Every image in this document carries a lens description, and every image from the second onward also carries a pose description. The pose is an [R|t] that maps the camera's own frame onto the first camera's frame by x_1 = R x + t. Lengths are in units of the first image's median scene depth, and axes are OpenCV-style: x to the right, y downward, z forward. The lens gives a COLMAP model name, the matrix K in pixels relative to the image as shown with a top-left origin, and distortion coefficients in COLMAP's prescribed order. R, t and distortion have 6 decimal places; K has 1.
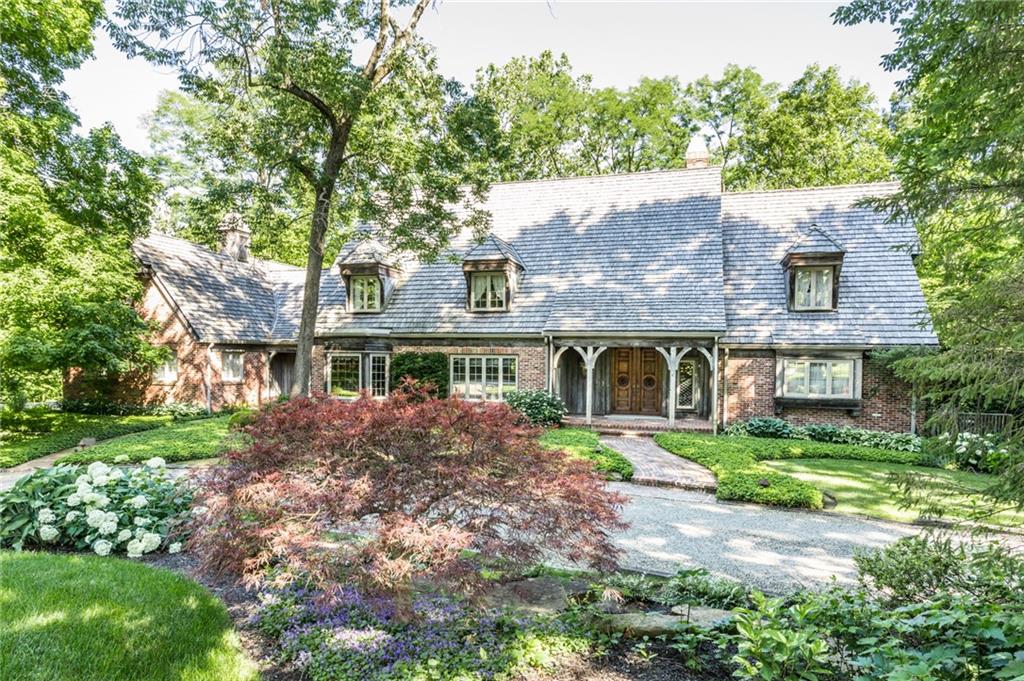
lens RADIAL K [[629.3, 0, 492.5], [0, 629.3, 370.5], [0, 0, 1]] dist [-0.013012, 0.004311]
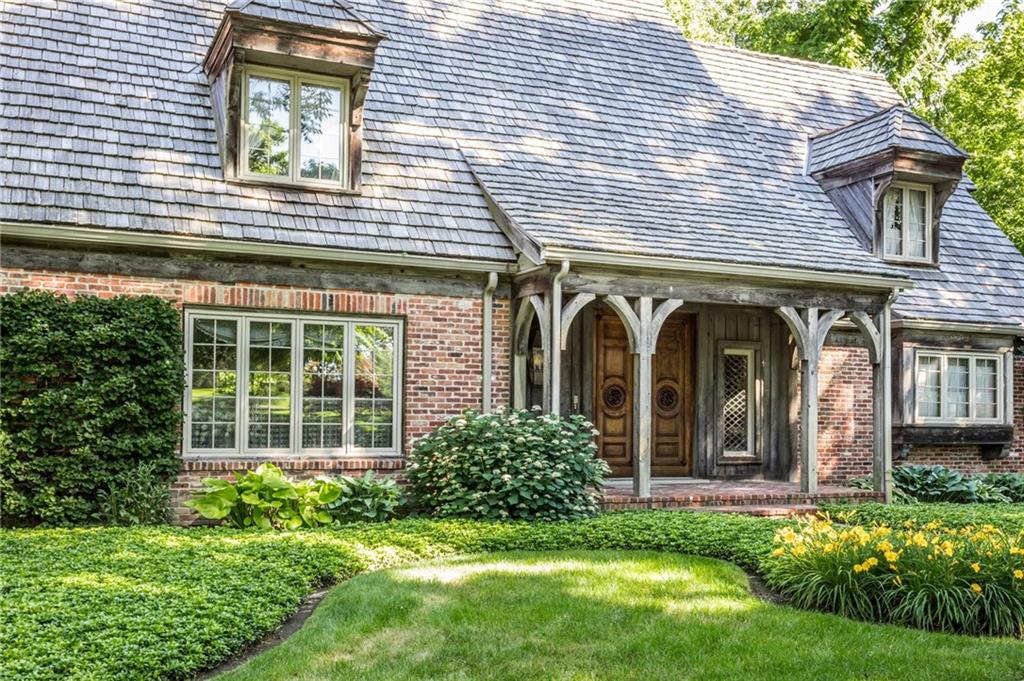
lens RADIAL K [[1088.1, 0, 547.5], [0, 1088.1, 395.6], [0, 0, 1]] dist [0.018059, 0.000000]
pose [[0.729276, 0.014559, 0.684065, -0.317670], [0.017780, 0.999033, -0.040218, 0.044430], [-0.683988, 0.041493, 0.728312, 0.511189]]
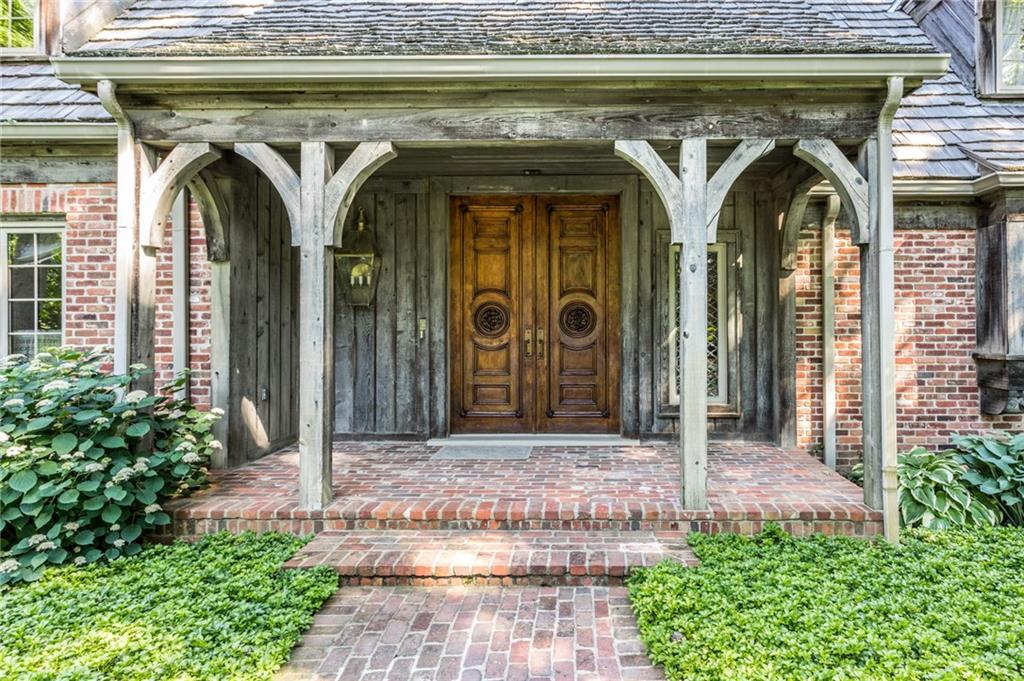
lens RADIAL K [[629.5, 0, 587.7], [0, 629.5, 319.3], [0, 0, 1]] dist [0.002690, 0.001978]
pose [[0.956314, -0.009540, 0.292186, 0.165740], [0.020661, 0.999174, -0.034998, 0.028260], [-0.291611, 0.039506, 0.955721, 0.709657]]
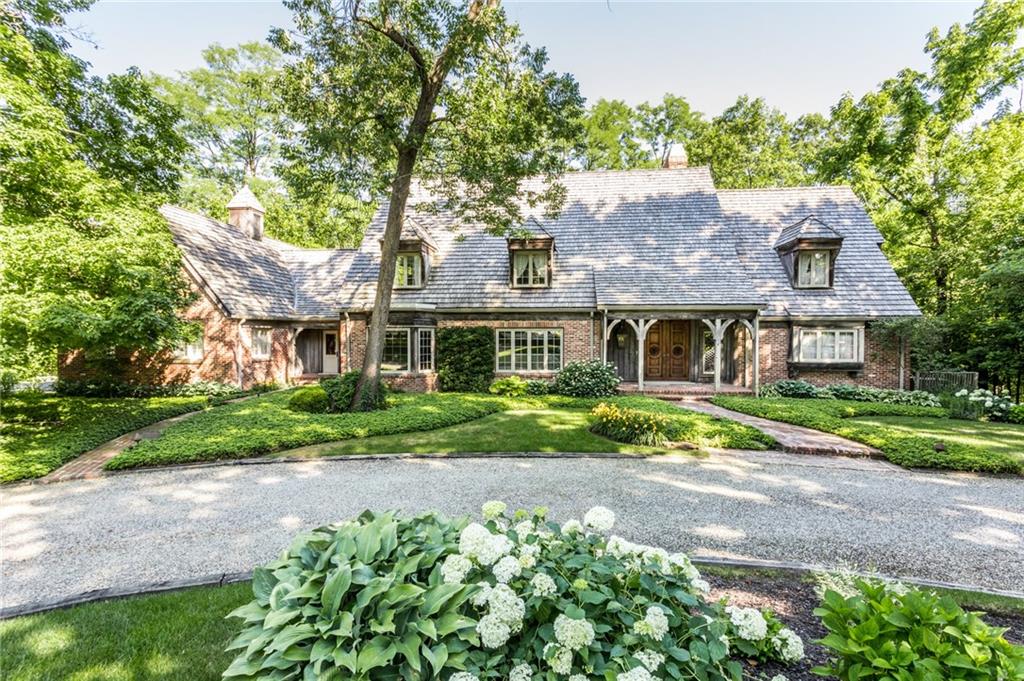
lens RADIAL K [[493.7, 0, 513.4], [0, 493.7, 342.6], [0, 0, 1]] dist [-0.000314, 0.001613]
pose [[0.980304, -0.013966, 0.197000, -0.210923], [0.014959, 0.999882, -0.003553, 0.001644], [-0.196927, 0.006430, 0.980397, 0.192307]]
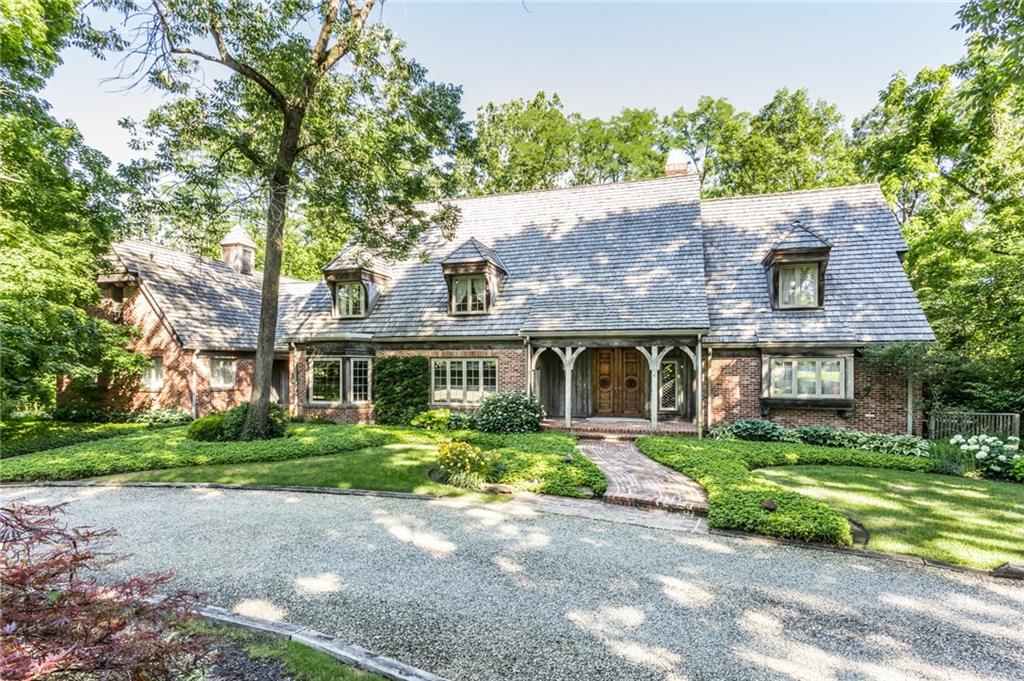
lens RADIAL K [[518.9, 0, 510.3], [0, 518.9, 364.5], [0, 0, 1]] dist [0.000691, -0.000246]
pose [[0.999960, -0.008869, 0.001298, 0.059093], [0.008904, 0.999513, -0.029920, 0.010704], [-0.001032, 0.029931, 0.999551, 0.186858]]
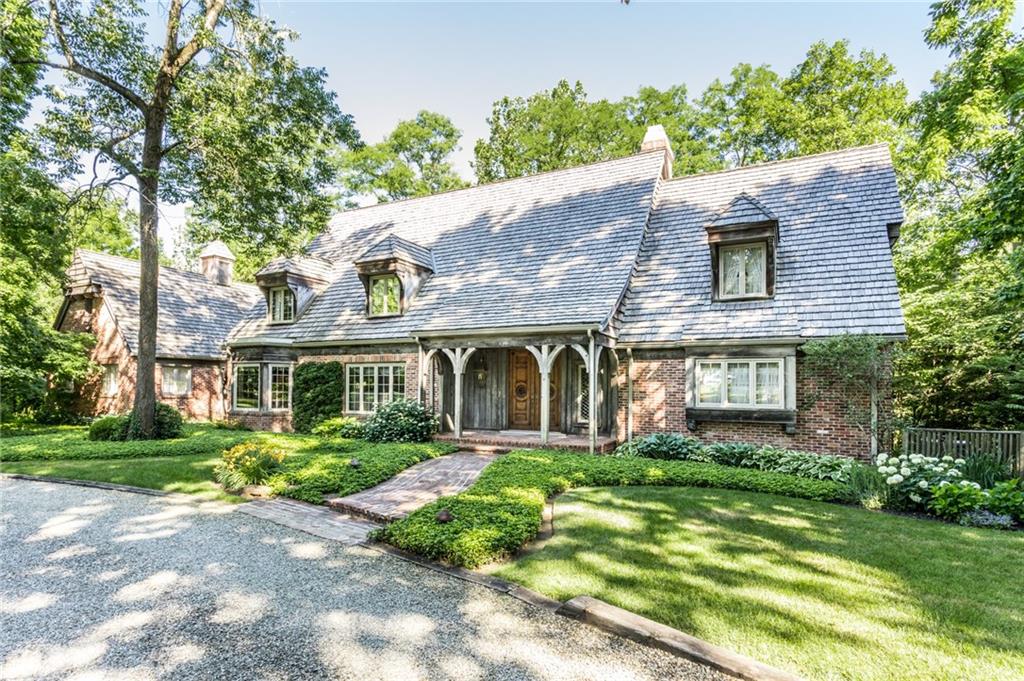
lens RADIAL K [[563.3, 0, 483.7], [0, 563.3, 376.2], [0, 0, 1]] dist [-0.012356, 0.002502]
pose [[0.978778, -0.005300, -0.204853, 0.317576], [-0.005399, 0.998652, -0.051631, 0.036600], [0.204850, 0.051641, 0.977430, 0.236369]]
